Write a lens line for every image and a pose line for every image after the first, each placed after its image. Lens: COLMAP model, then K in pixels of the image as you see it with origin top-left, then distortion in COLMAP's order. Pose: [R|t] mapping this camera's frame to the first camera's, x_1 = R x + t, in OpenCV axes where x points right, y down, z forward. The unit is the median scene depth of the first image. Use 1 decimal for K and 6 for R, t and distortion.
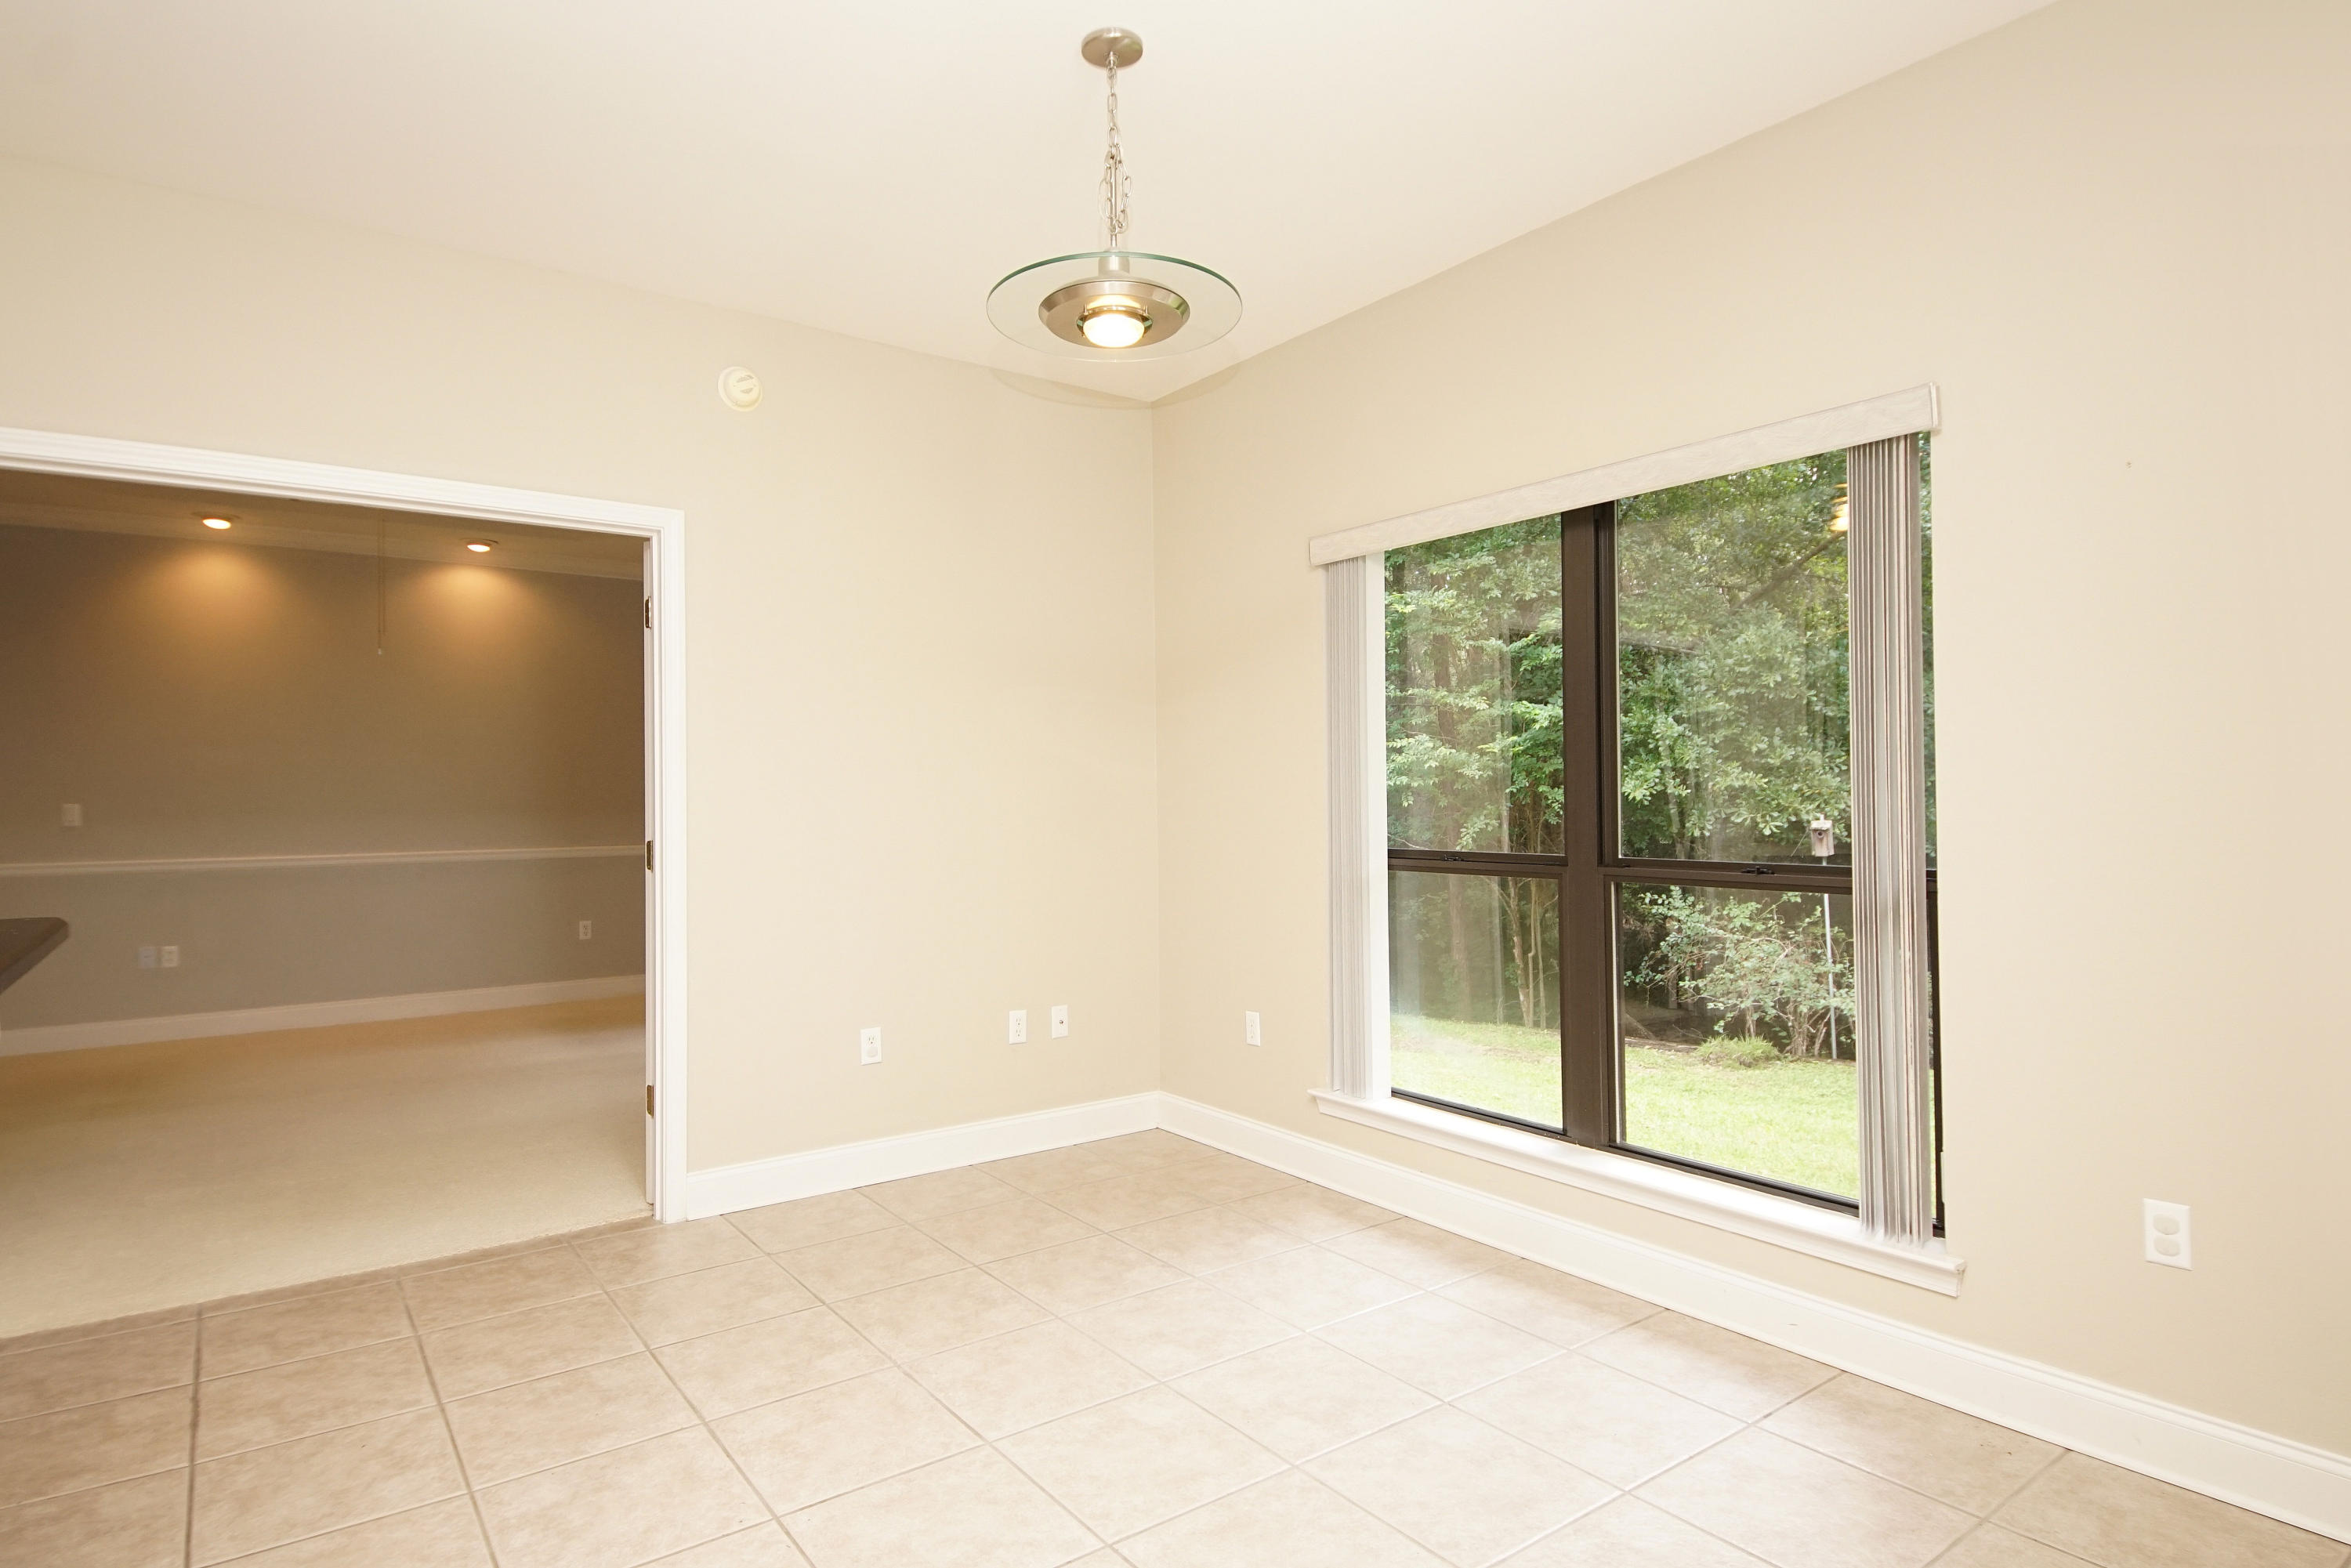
lens RADIAL K [[1260.0, 0, 1148.4], [0, 1260.0, 775.3], [0, 0, 1]] dist [0.040833, -0.035638]
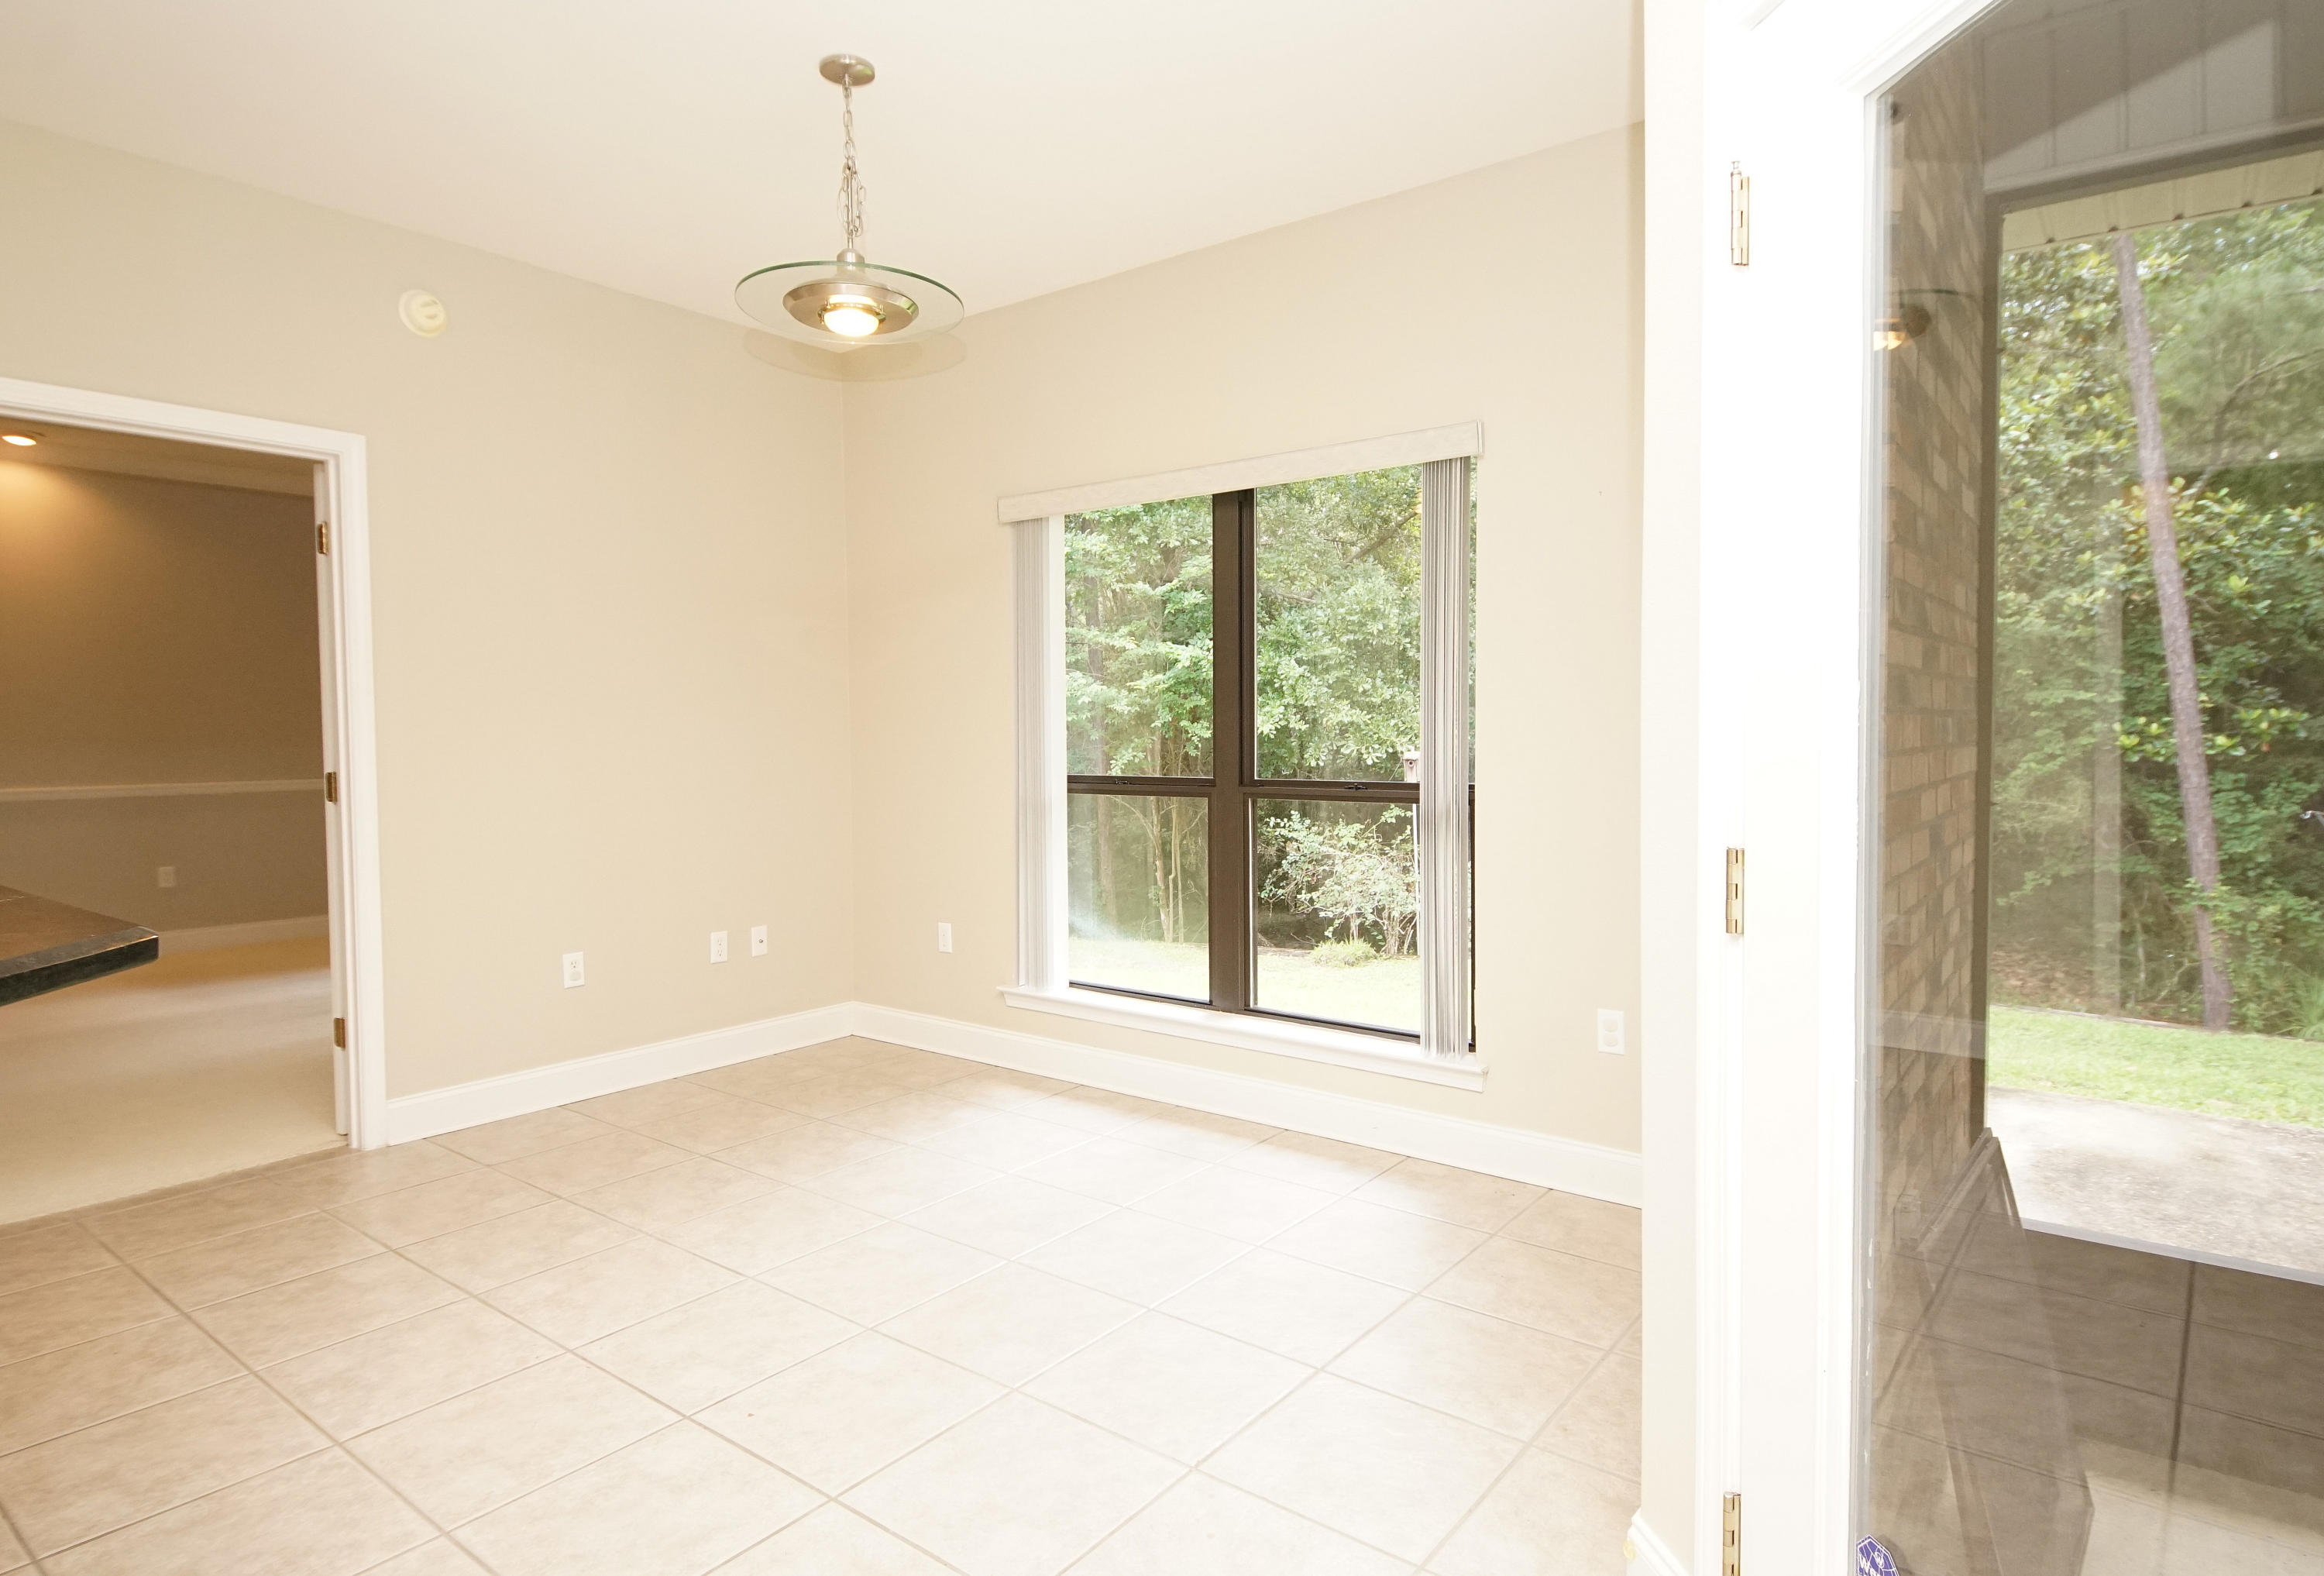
lens RADIAL K [[1273.9, 0, 1158.7], [0, 1273.9, 773.2], [0, 0, 1]] dist [0.051465, -0.045940]
pose [[0.959052, -0.007708, 0.283126, -0.061090], [-0.006489, 0.998769, 0.049172, -0.001237], [-0.283157, -0.048995, 0.957821, -0.141890]]
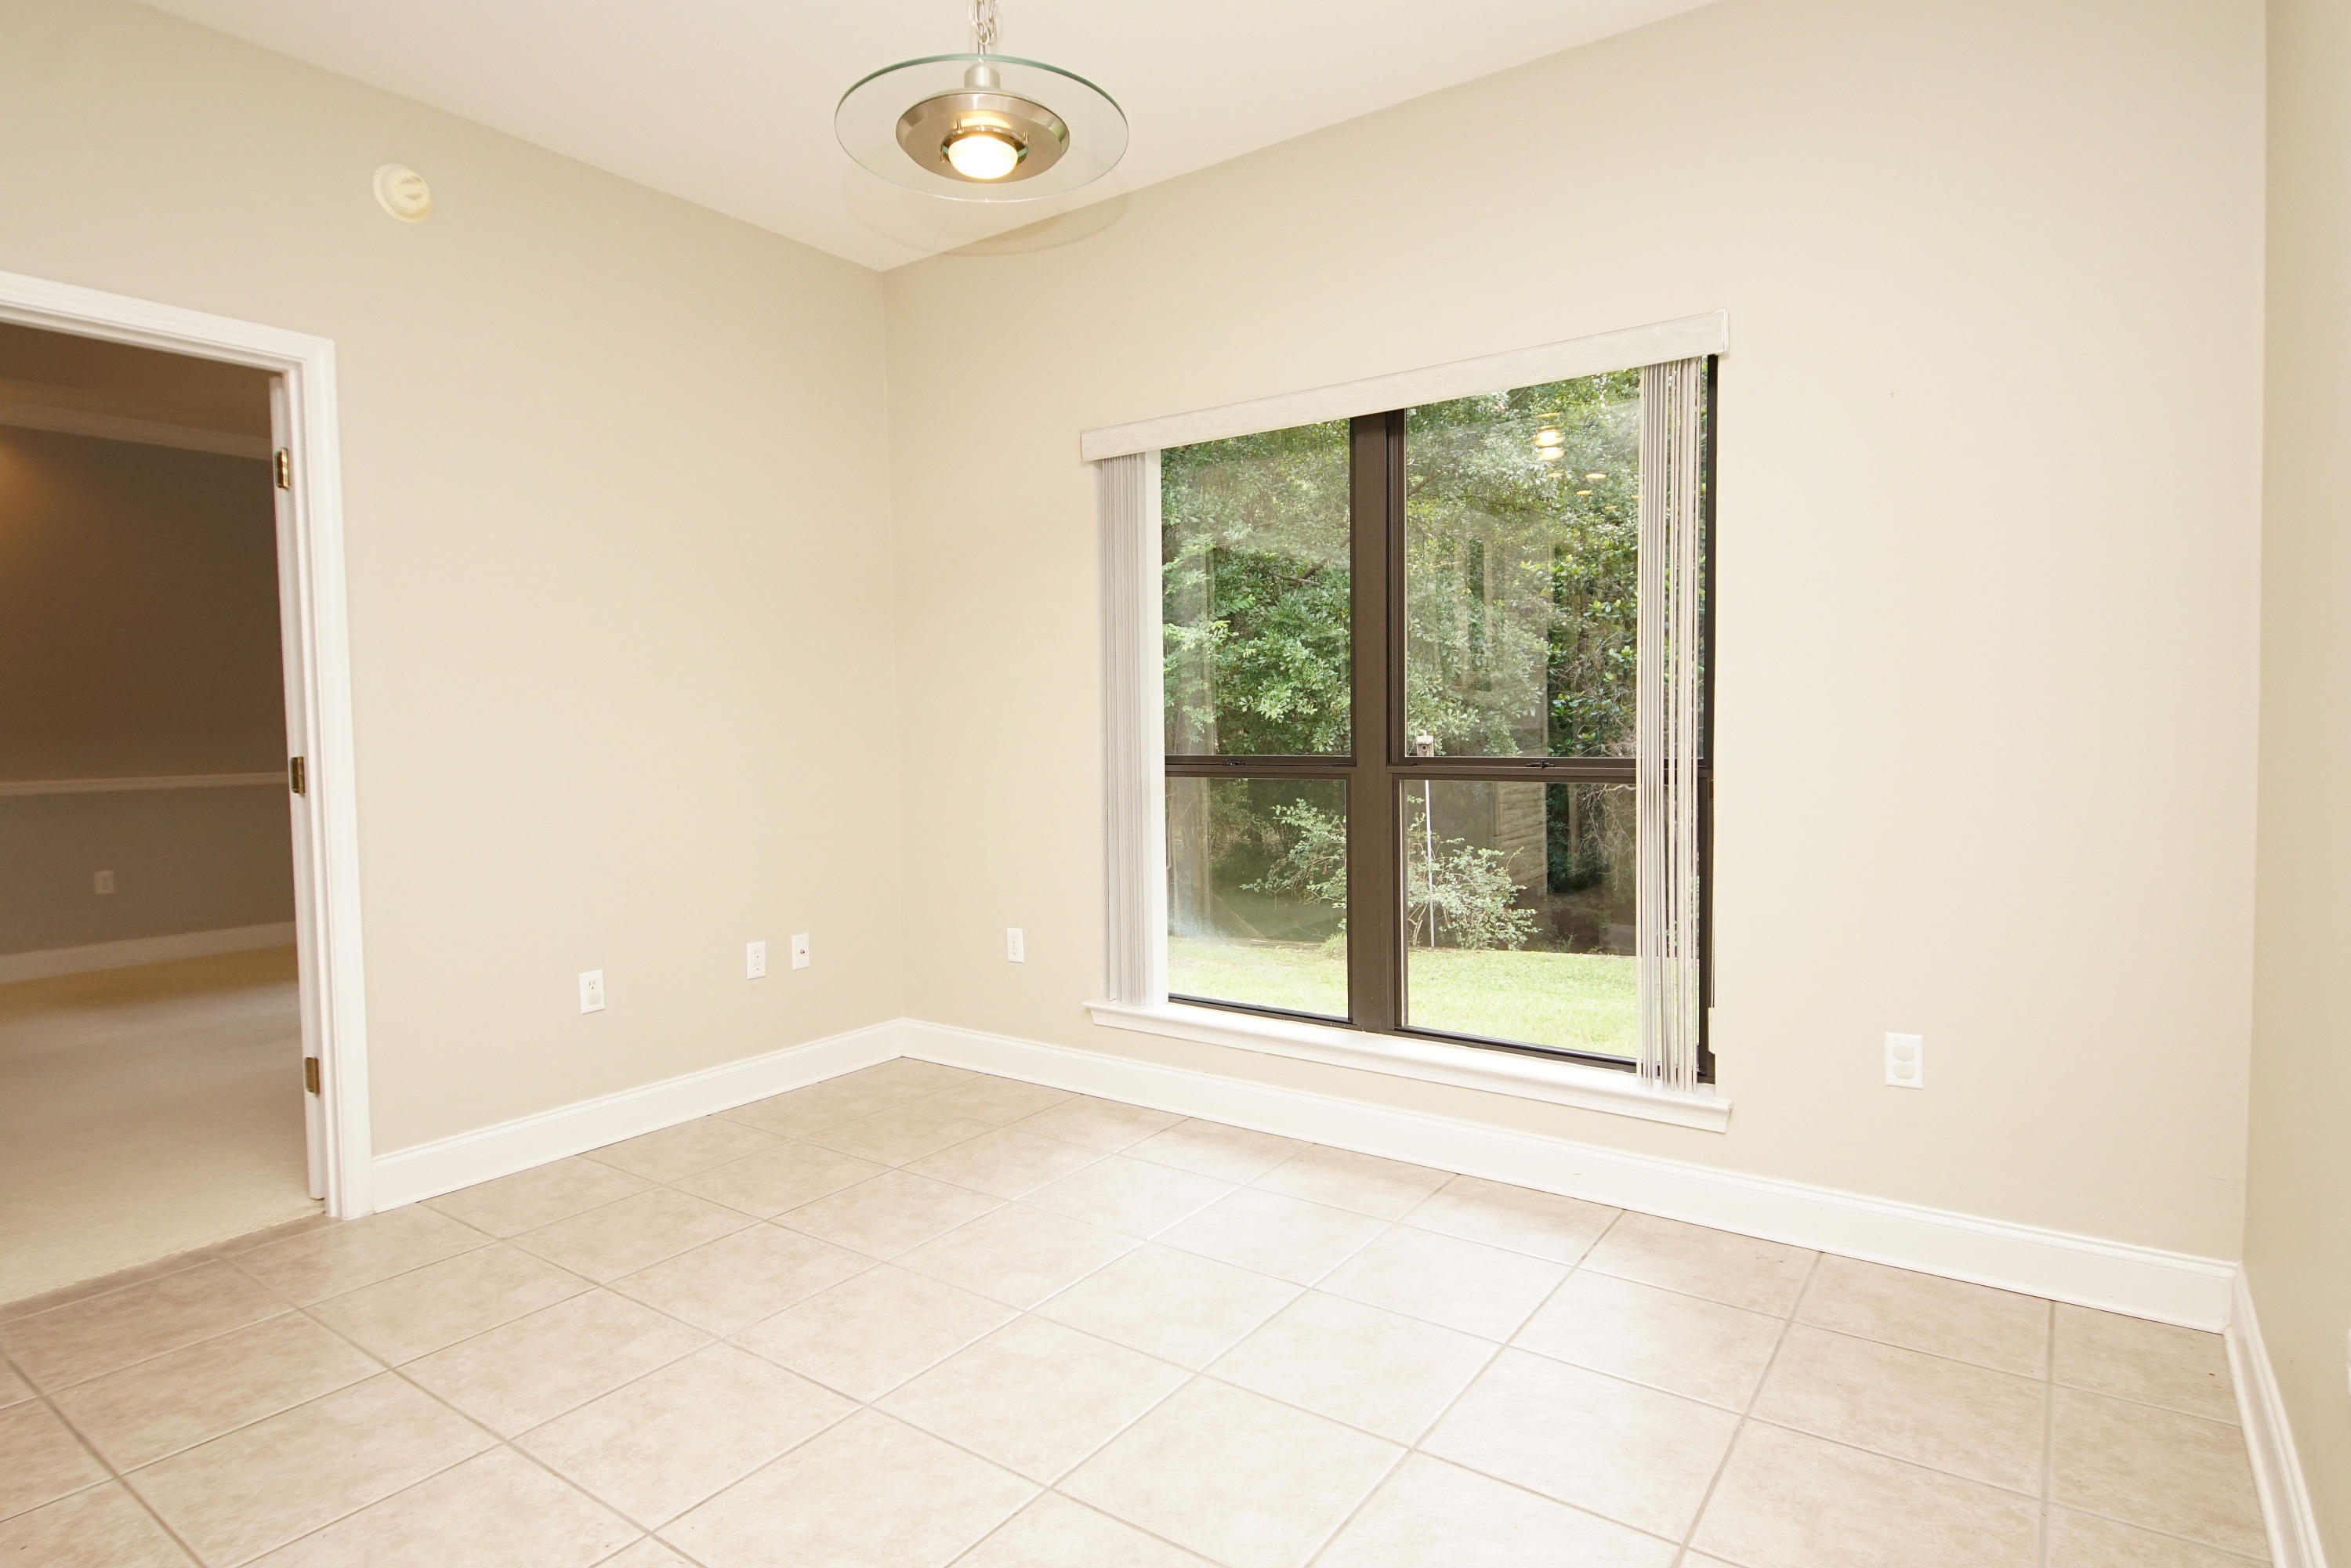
lens RADIAL K [[1260.0, 0, 1148.4], [0, 1260.0, 775.3], [0, 0, 1]] dist [0.040833, -0.035638]
pose [[0.950801, -0.018866, 0.309228, -0.131009], [0.000913, 0.998310, 0.058100, 0.016856], [-0.309802, -0.054959, 0.949211, 0.067808]]
